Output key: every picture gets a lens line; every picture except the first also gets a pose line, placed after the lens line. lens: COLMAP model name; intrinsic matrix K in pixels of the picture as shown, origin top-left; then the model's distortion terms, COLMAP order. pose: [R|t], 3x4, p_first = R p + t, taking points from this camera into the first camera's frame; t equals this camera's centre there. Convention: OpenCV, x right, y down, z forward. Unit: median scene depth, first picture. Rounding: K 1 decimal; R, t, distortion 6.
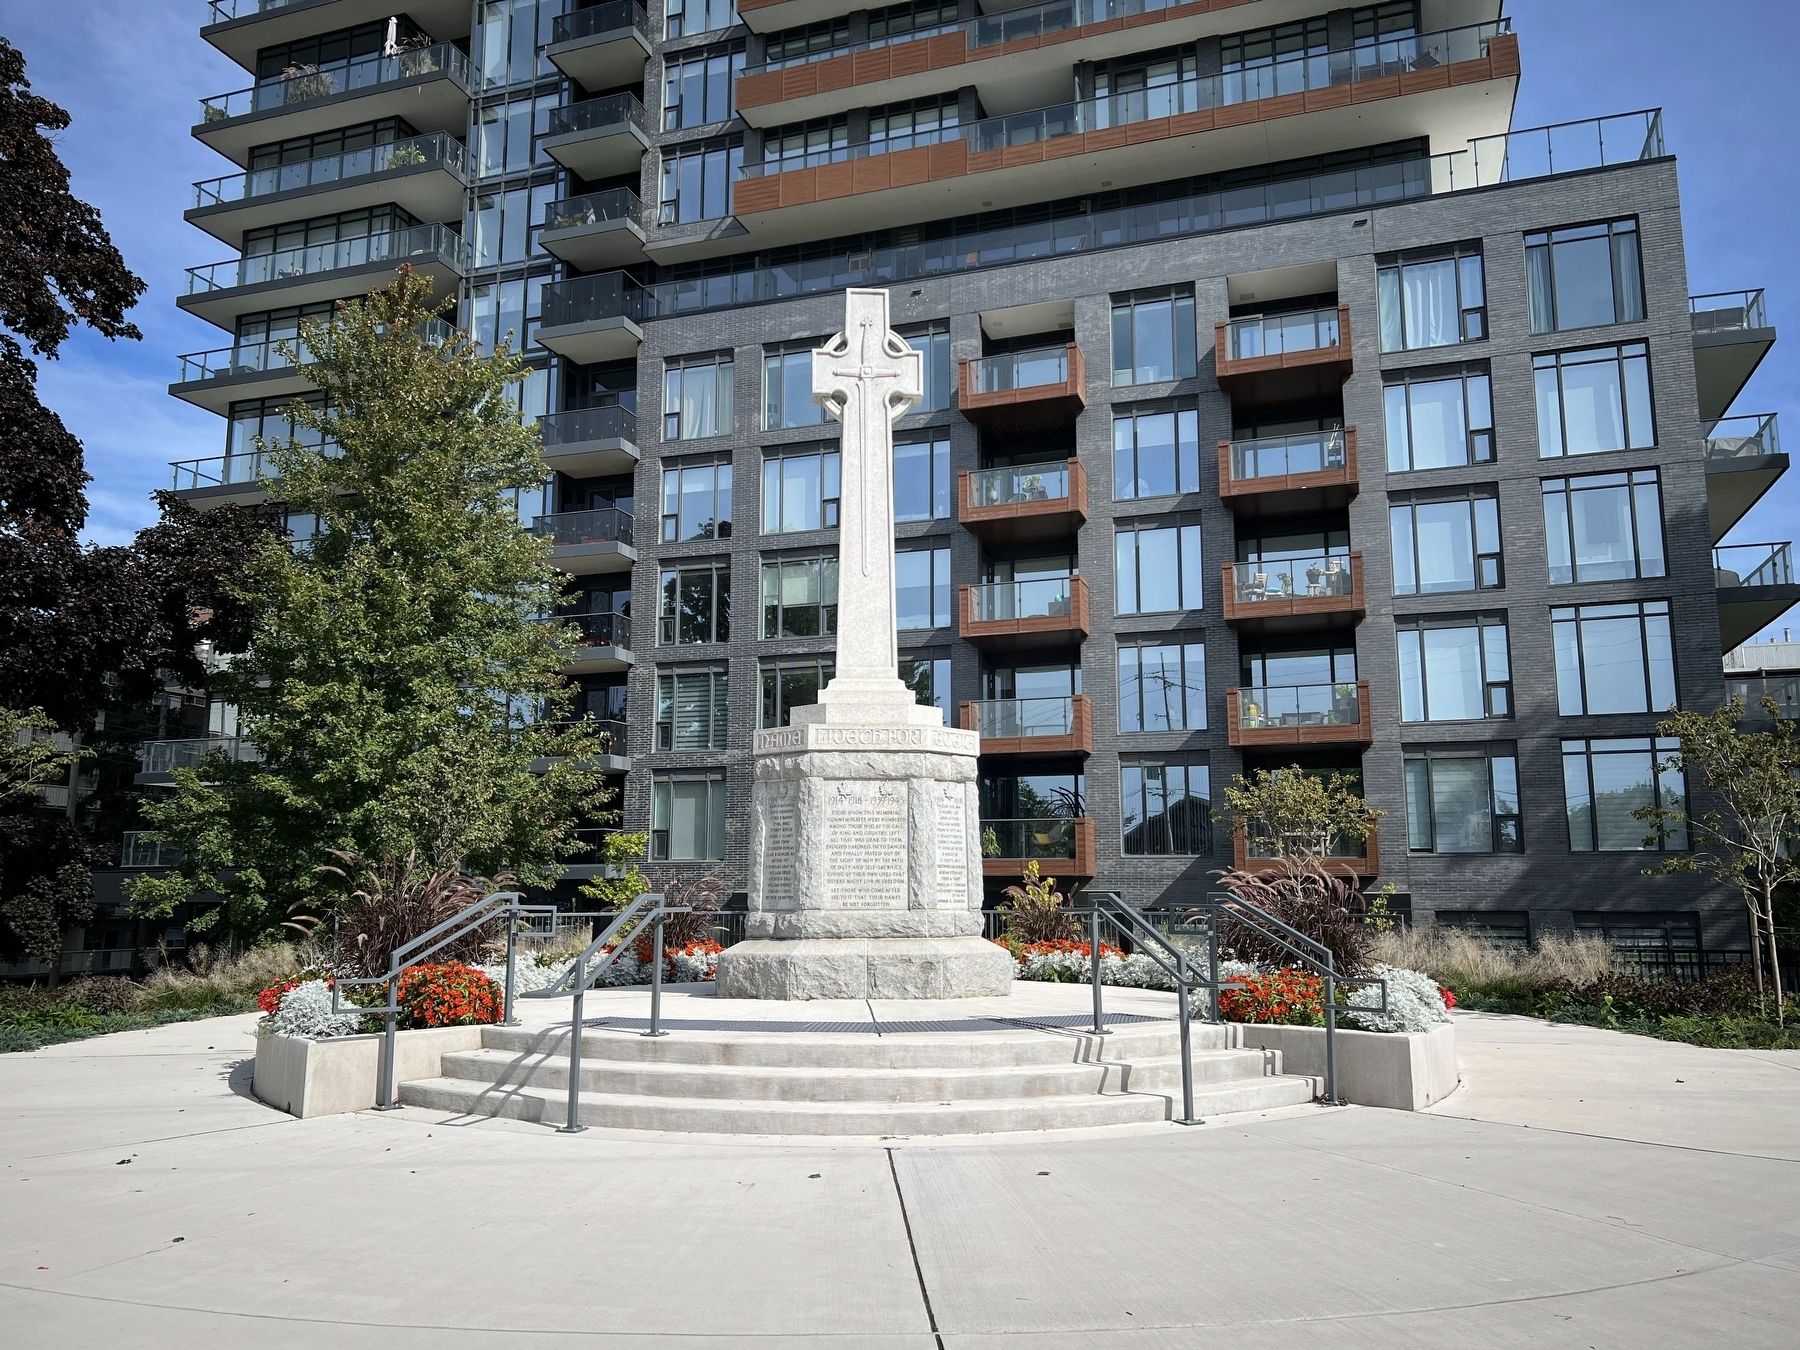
lens RADIAL K [[1359.6, 0, 897.0], [0, 1359.6, 659.6], [0, 0, 1]] dist [0.015465, -0.014039]
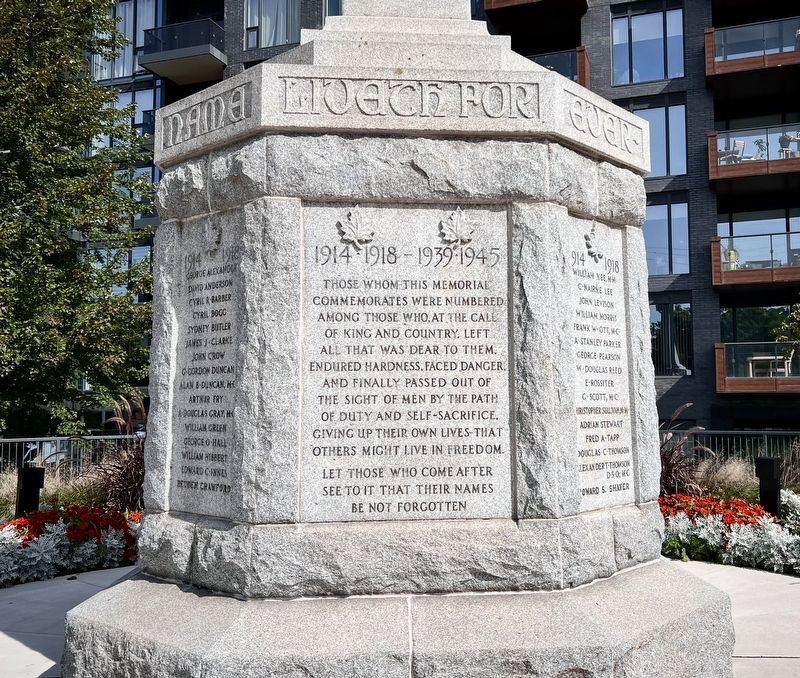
lens RADIAL K [[751.1, 0, 398.0], [0, 751.1, 340.9], [0, 0, 1]] dist [-0.069715, 0.000000]
pose [[0.999204, -0.006112, -0.039413, -0.016738], [0.009863, 0.995362, 0.095693, 0.107802], [0.038645, -0.096006, 0.994630, 0.771854]]
